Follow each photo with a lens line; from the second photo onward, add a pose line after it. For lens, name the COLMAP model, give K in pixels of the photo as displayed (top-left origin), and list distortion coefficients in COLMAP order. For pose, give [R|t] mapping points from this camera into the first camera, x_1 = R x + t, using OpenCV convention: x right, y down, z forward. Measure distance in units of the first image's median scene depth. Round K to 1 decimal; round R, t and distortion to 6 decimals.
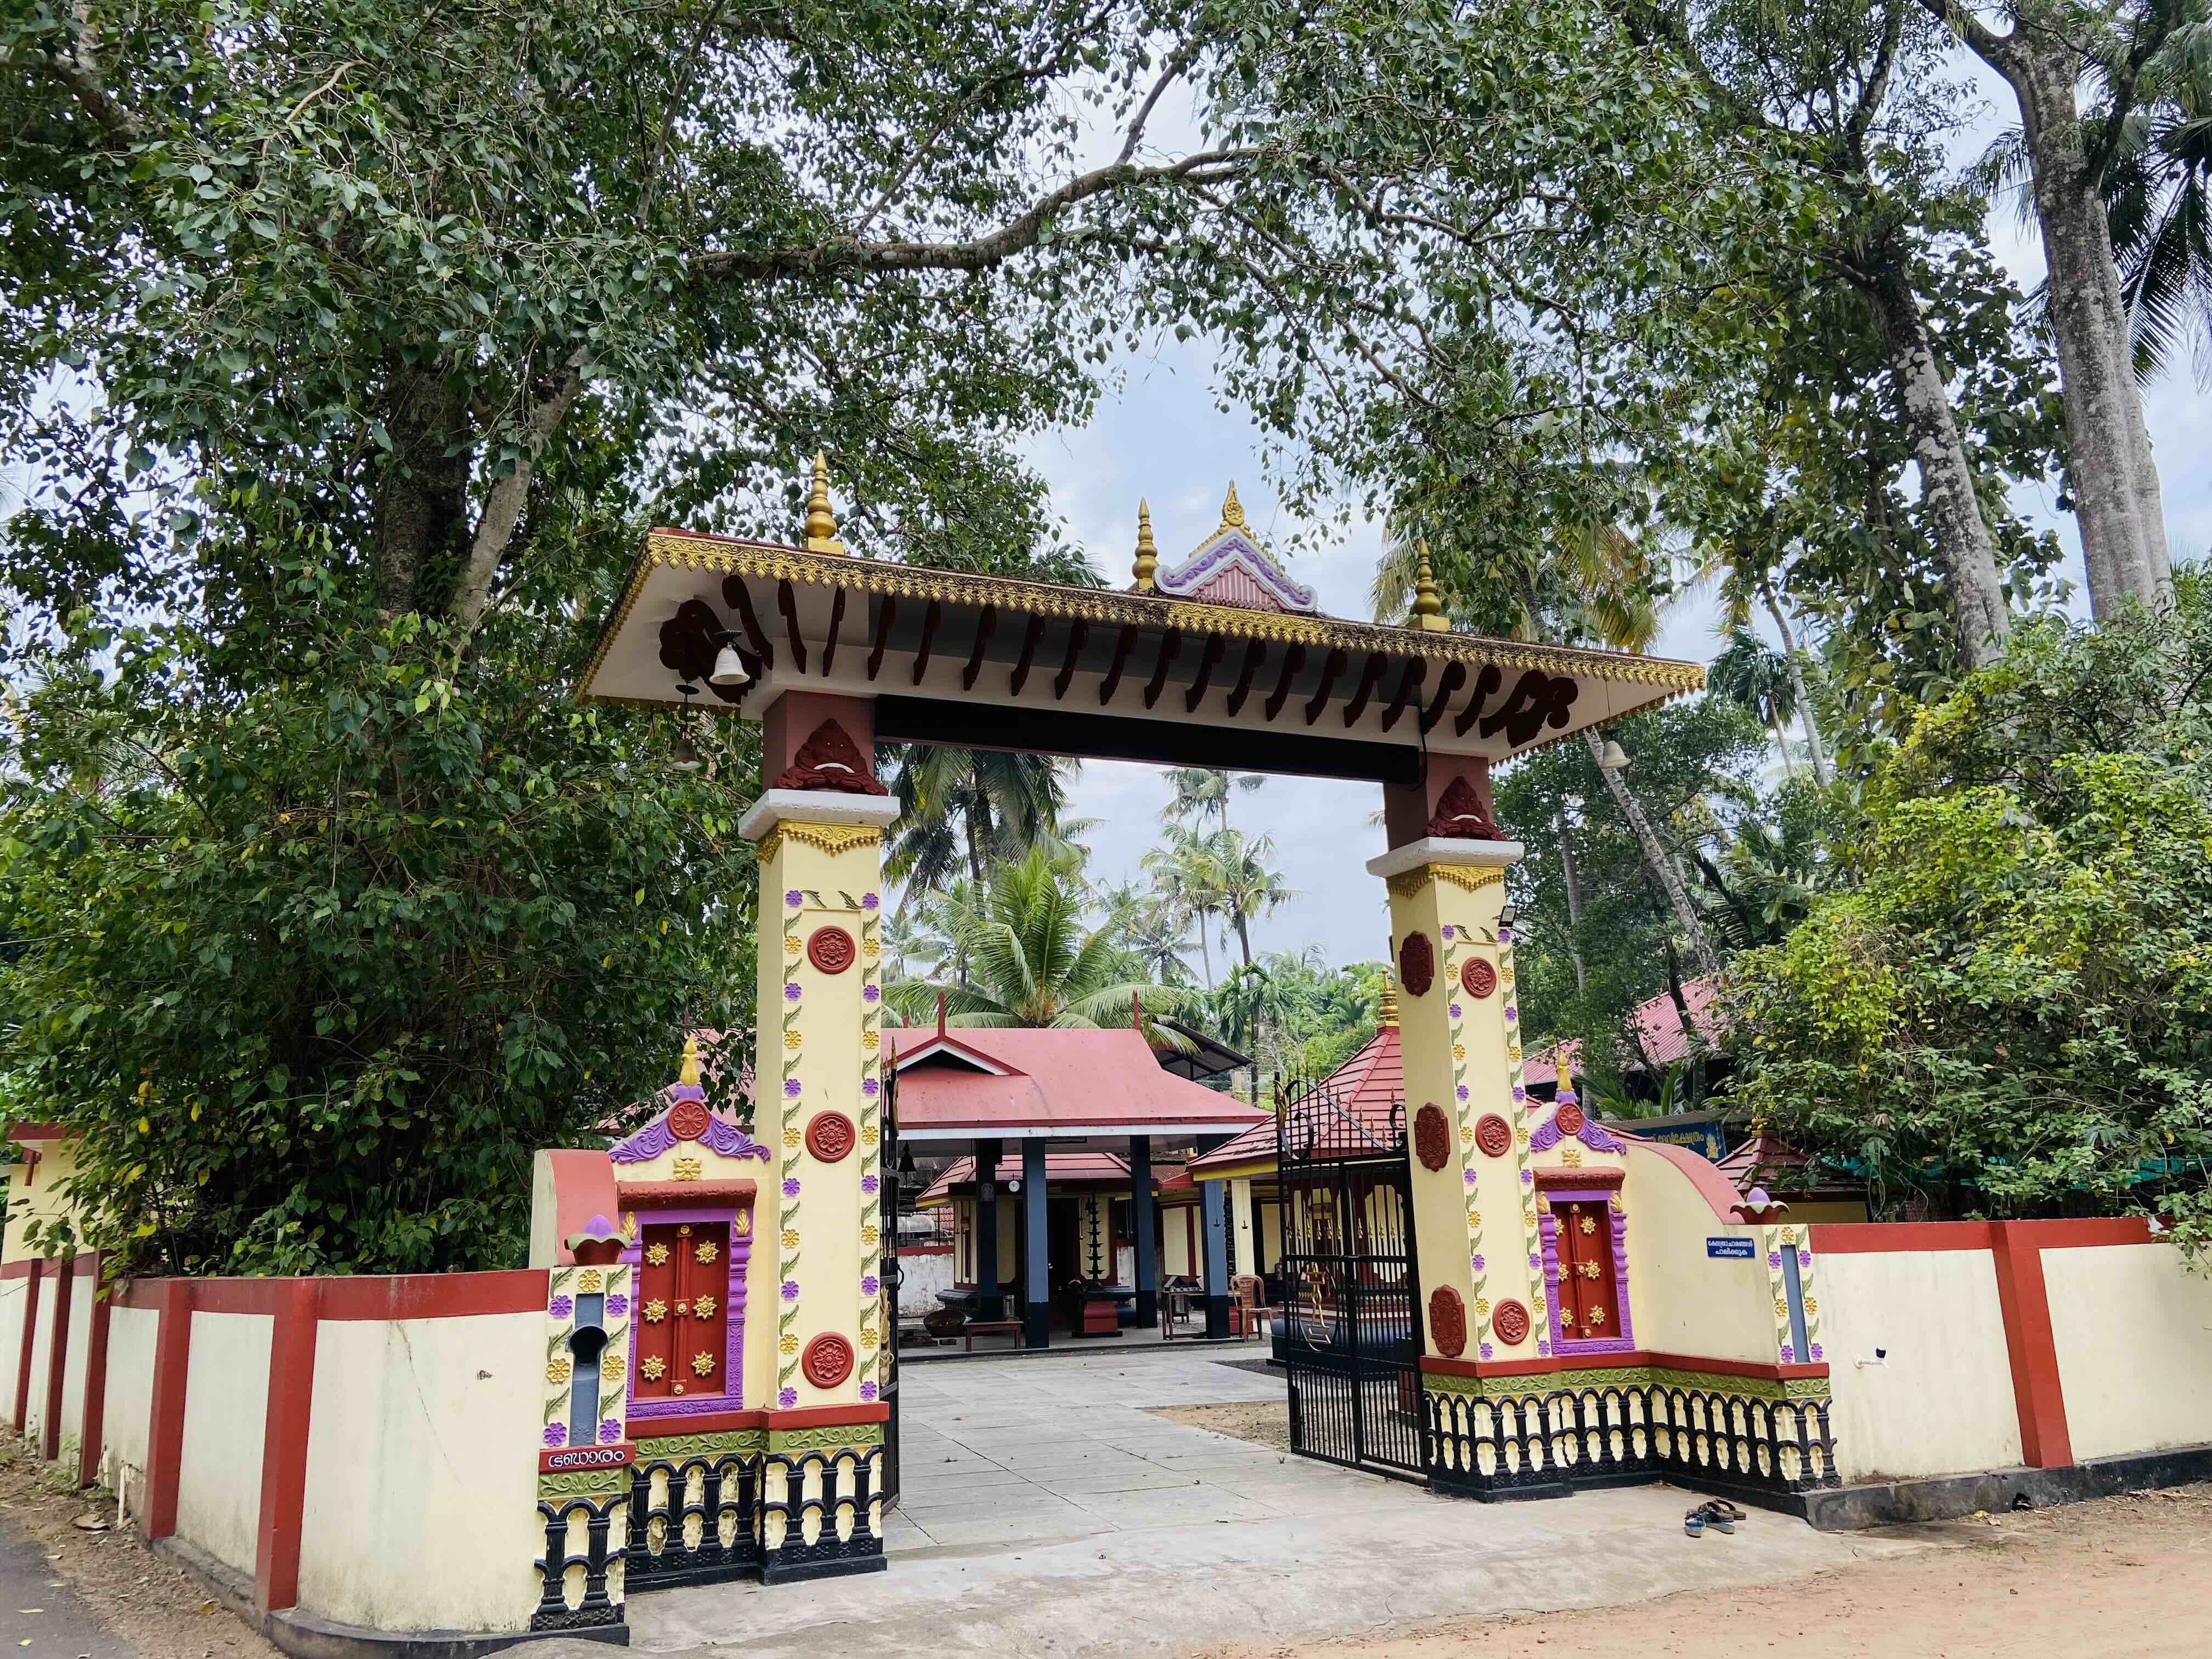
lens RADIAL K [[1680.2, 0, 1106.0], [0, 1680.2, 829.5], [0, 0, 1]] dist [0.135693, -0.171299]
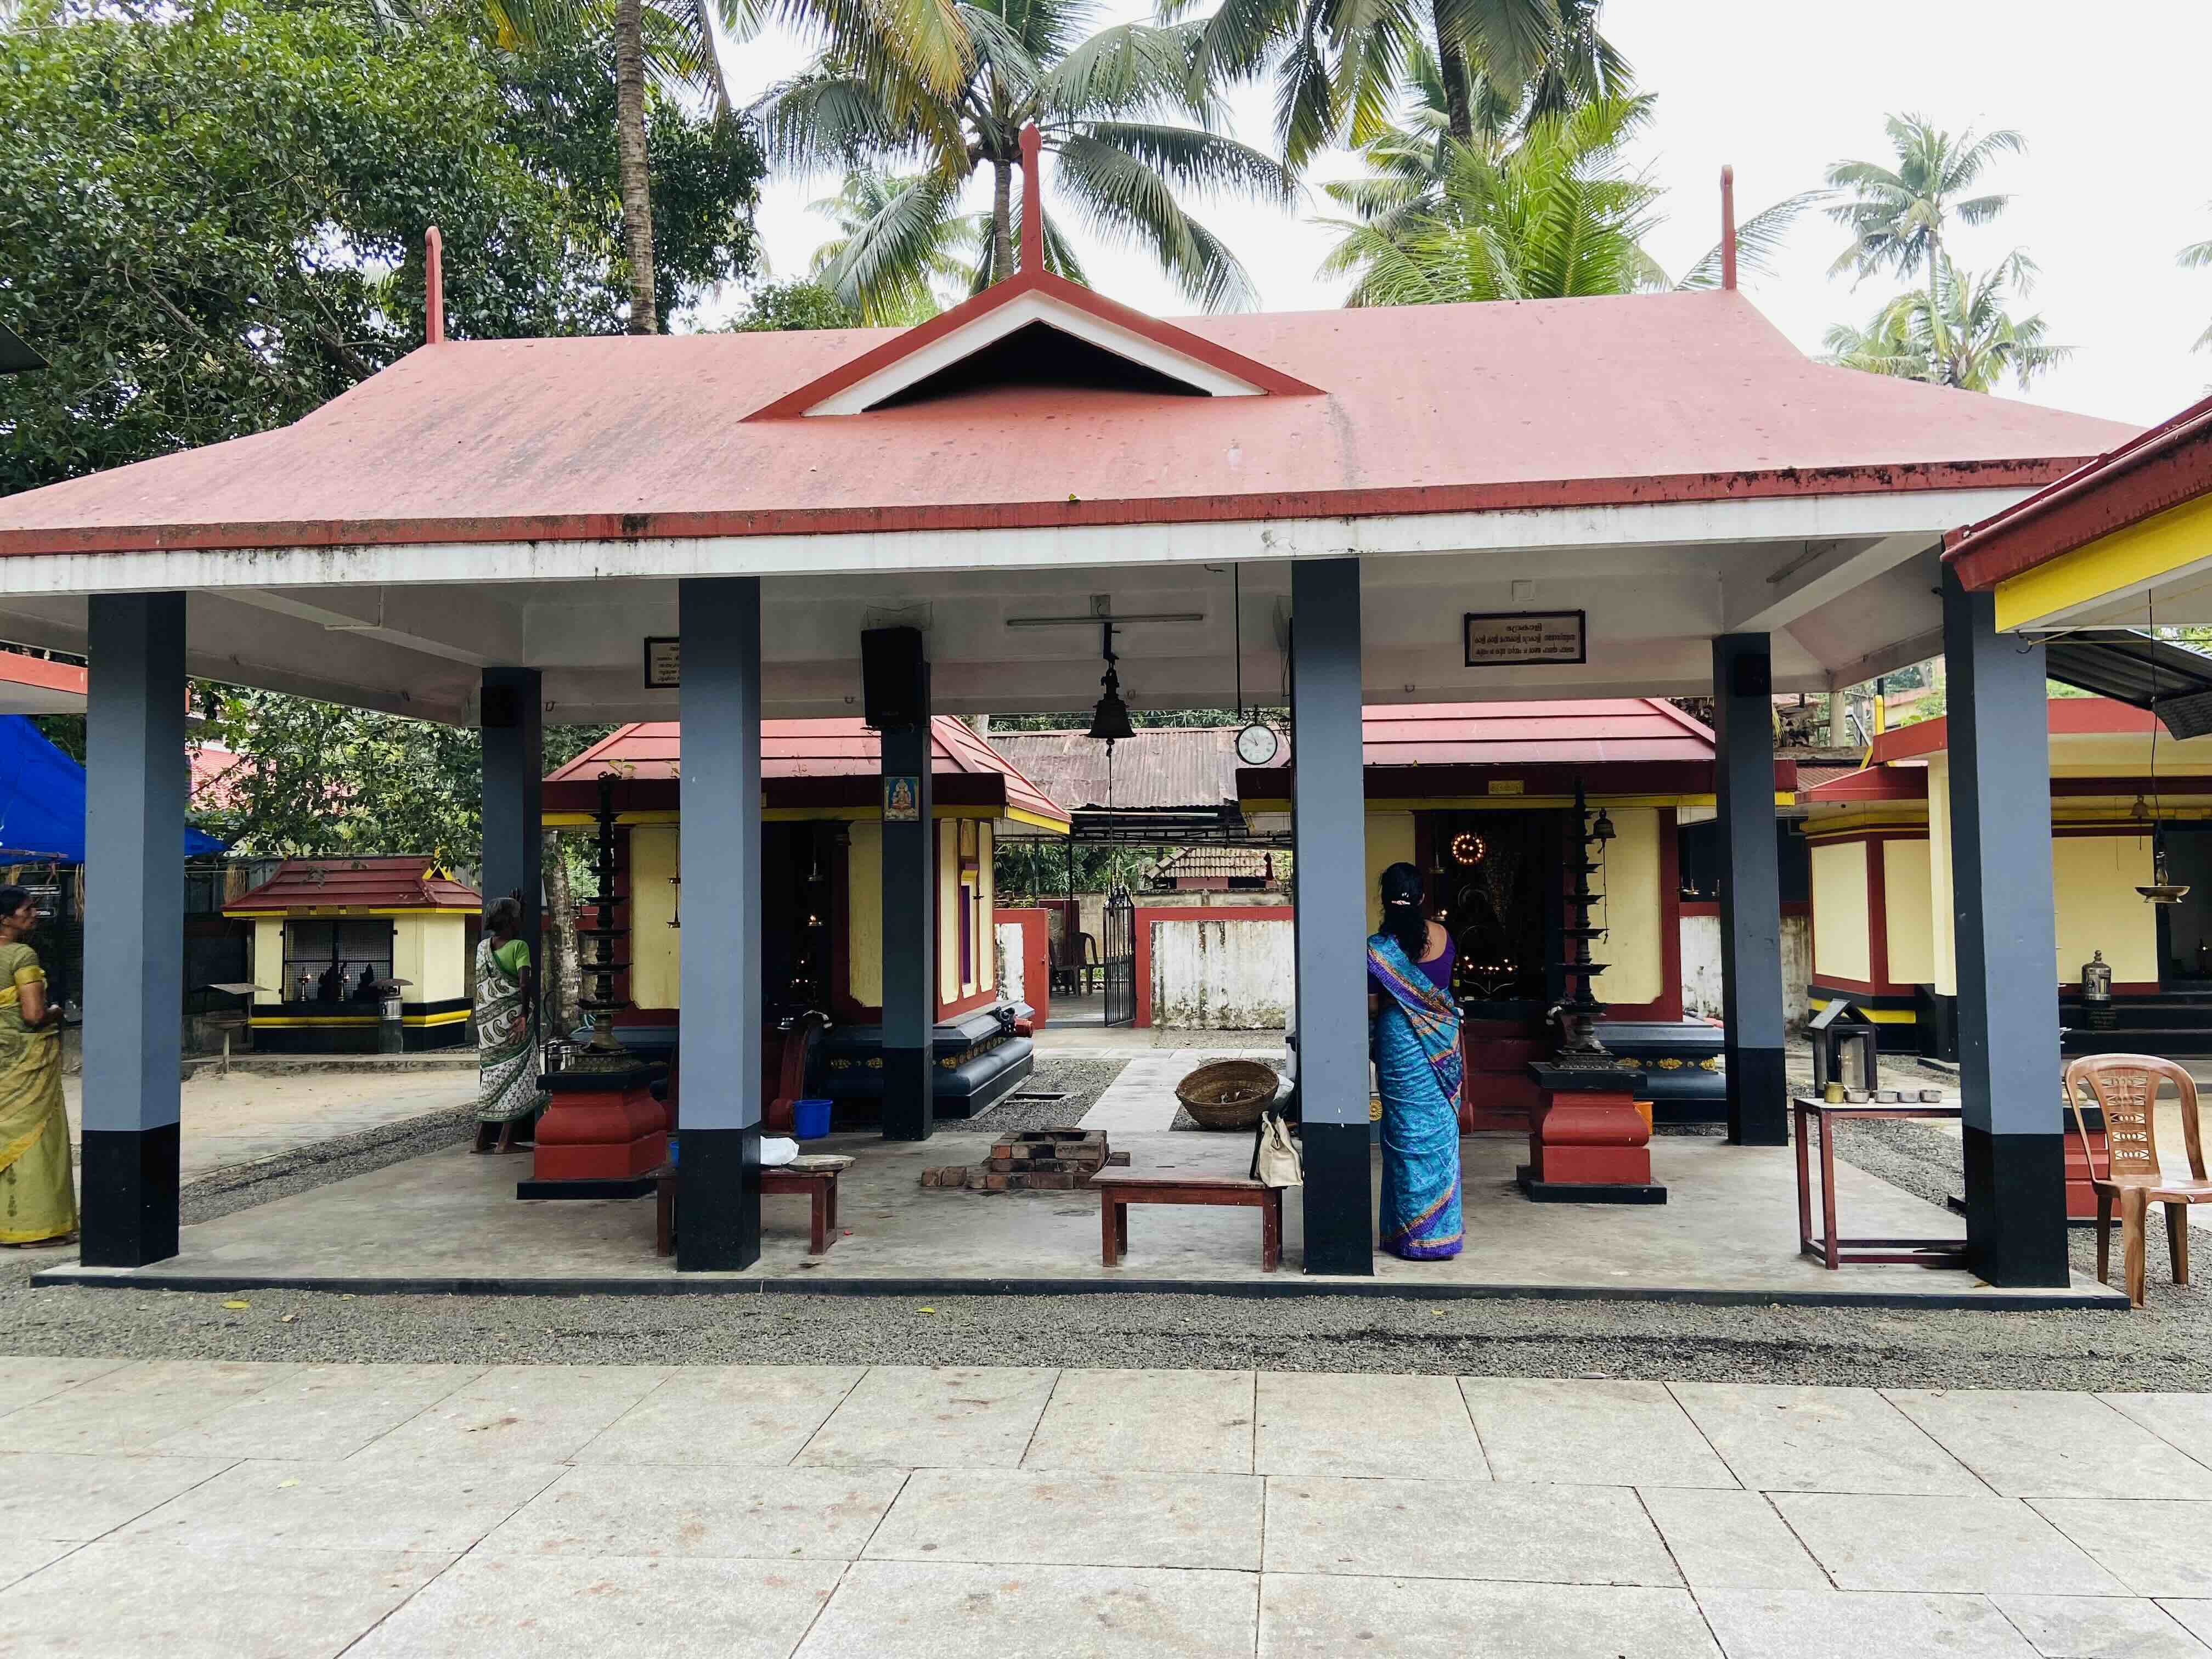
lens RADIAL K [[1672.4, 0, 1140.0], [0, 1672.4, 817.4], [0, 0, 1]] dist [0.101801, -0.128352]
pose [[0.939831, 0.008086, -0.341545, 0.019792], [0.060088, 0.980223, 0.188552, 0.119724], [0.336315, -0.197730, 0.920758, 0.514912]]
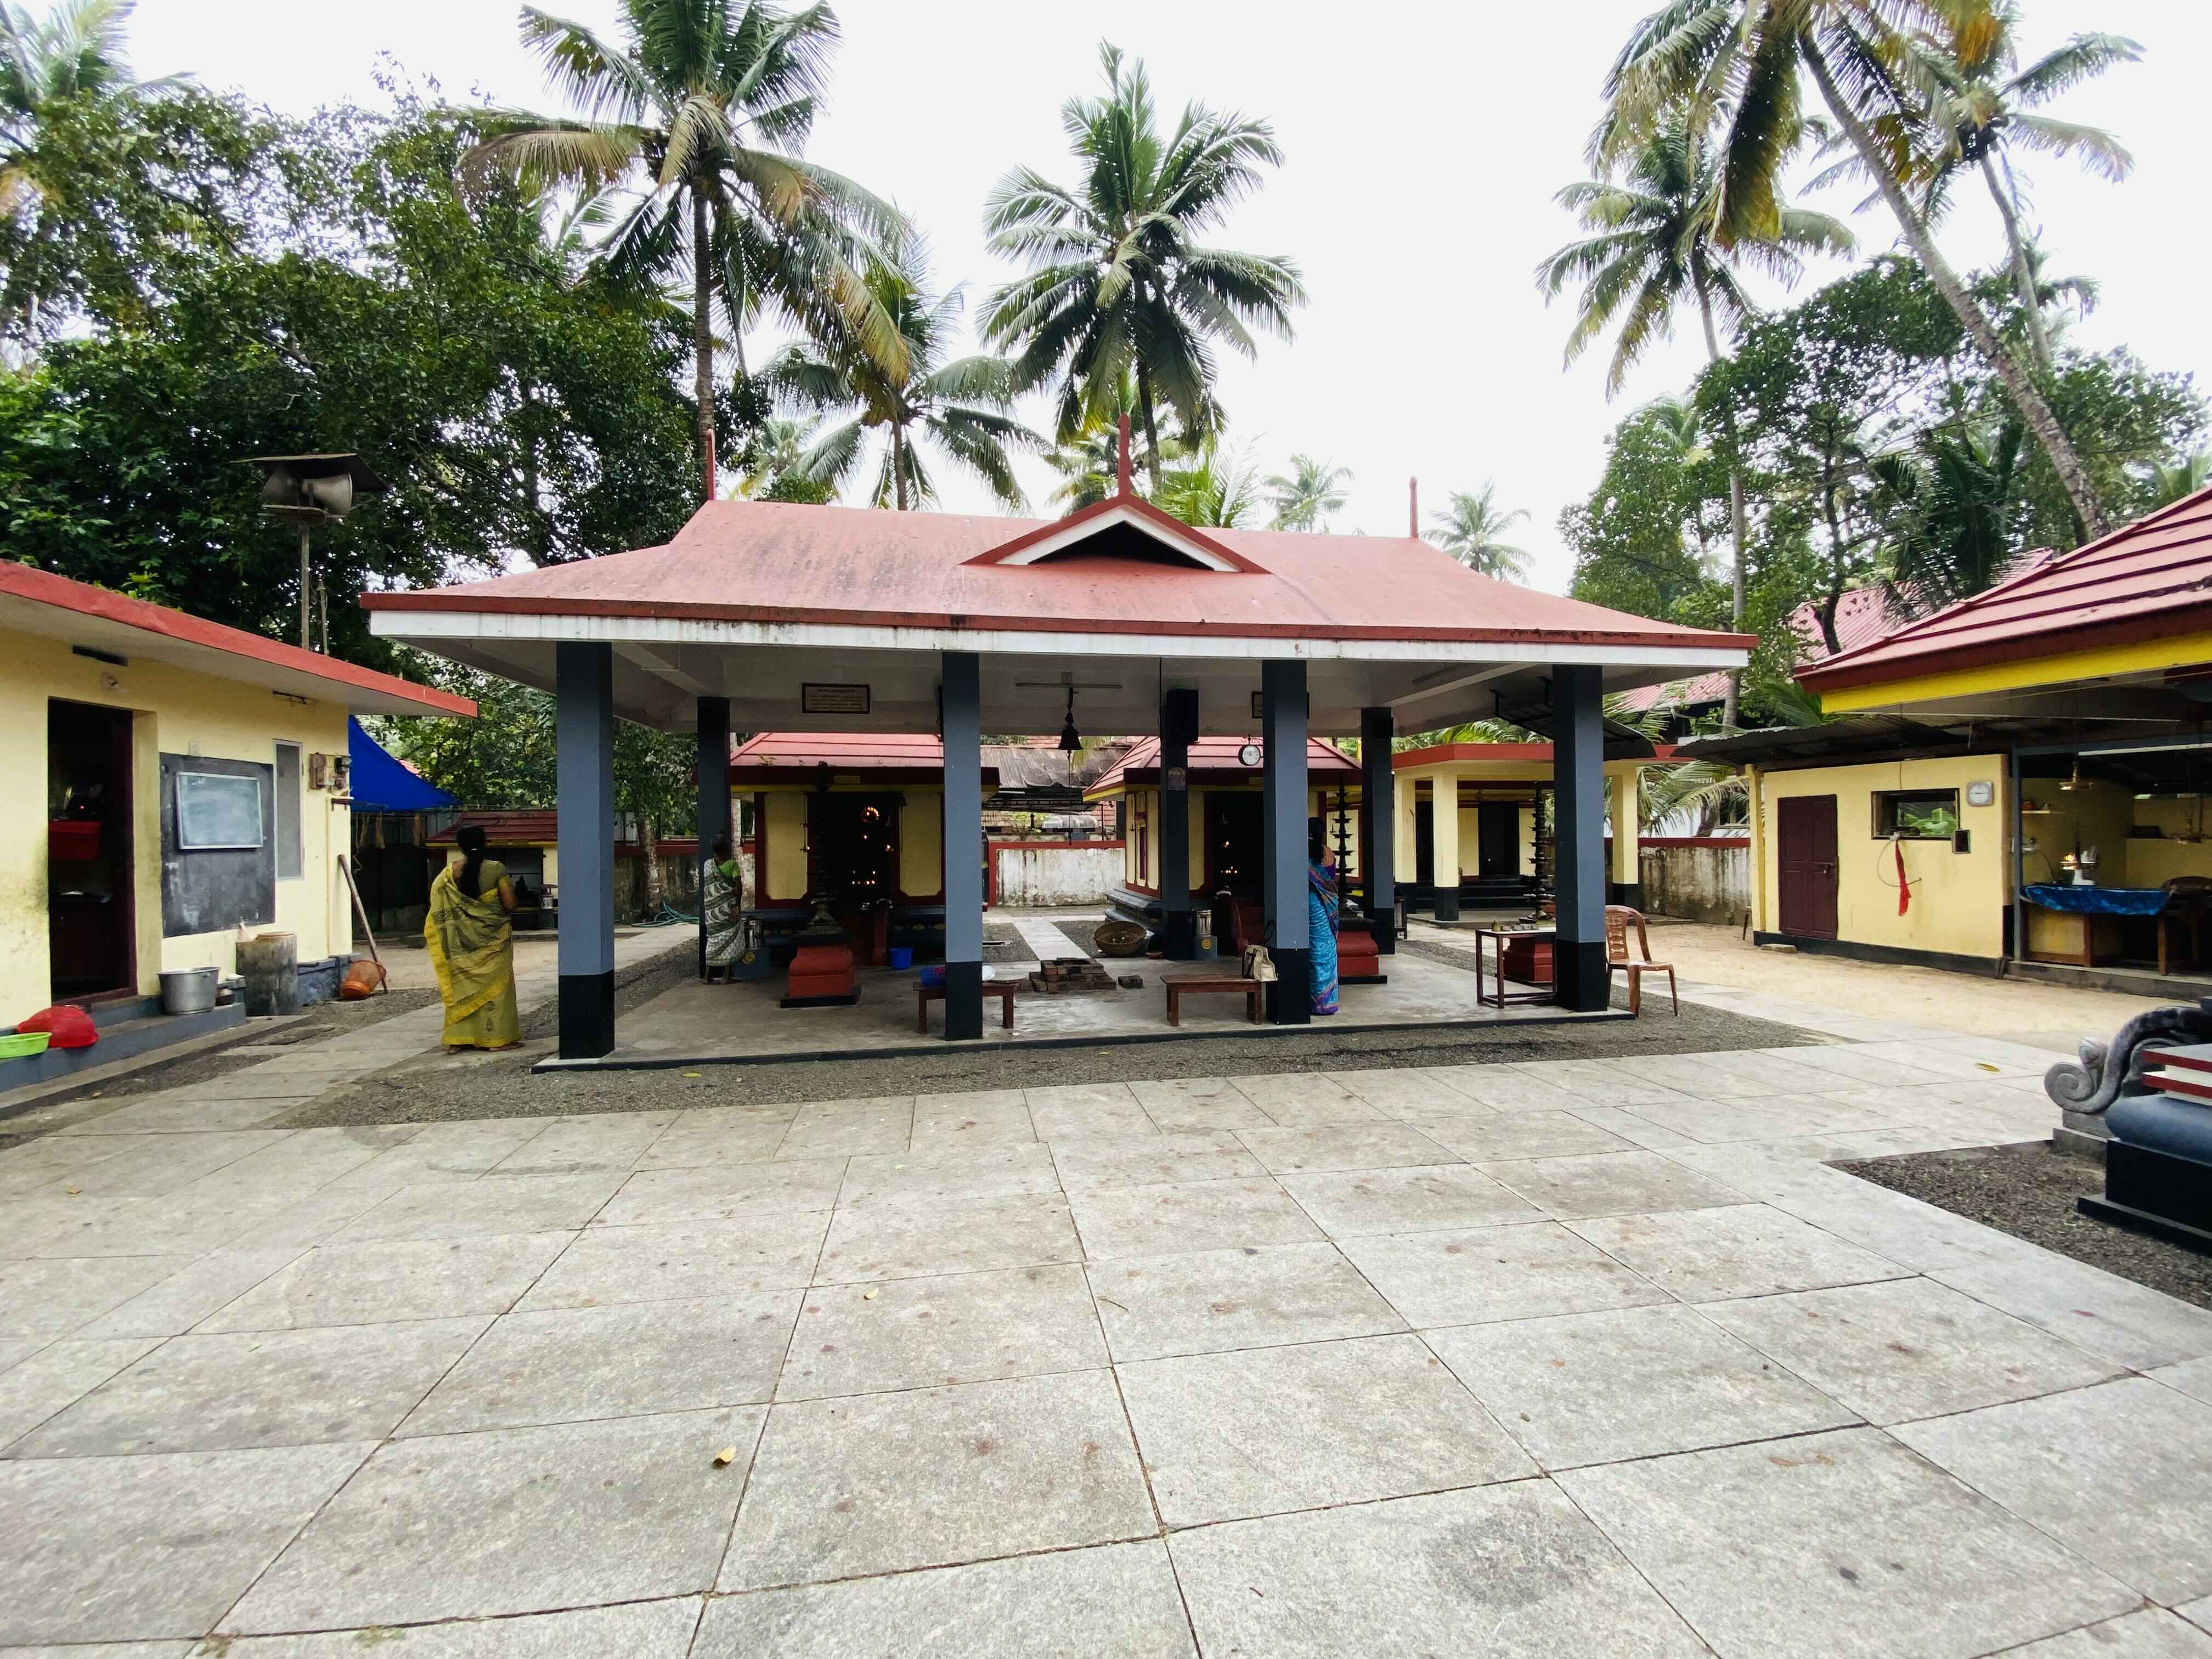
lens RADIAL K [[892.9, 0, 1106.0], [0, 892.9, 829.5], [0, 0, 1]] dist [0.028934, -0.025226]
pose [[0.996198, 0.025302, -0.083362, -0.055585], [-0.005210, 0.972484, 0.232911, 0.118732], [0.086961, -0.231592, 0.968918, 0.498945]]
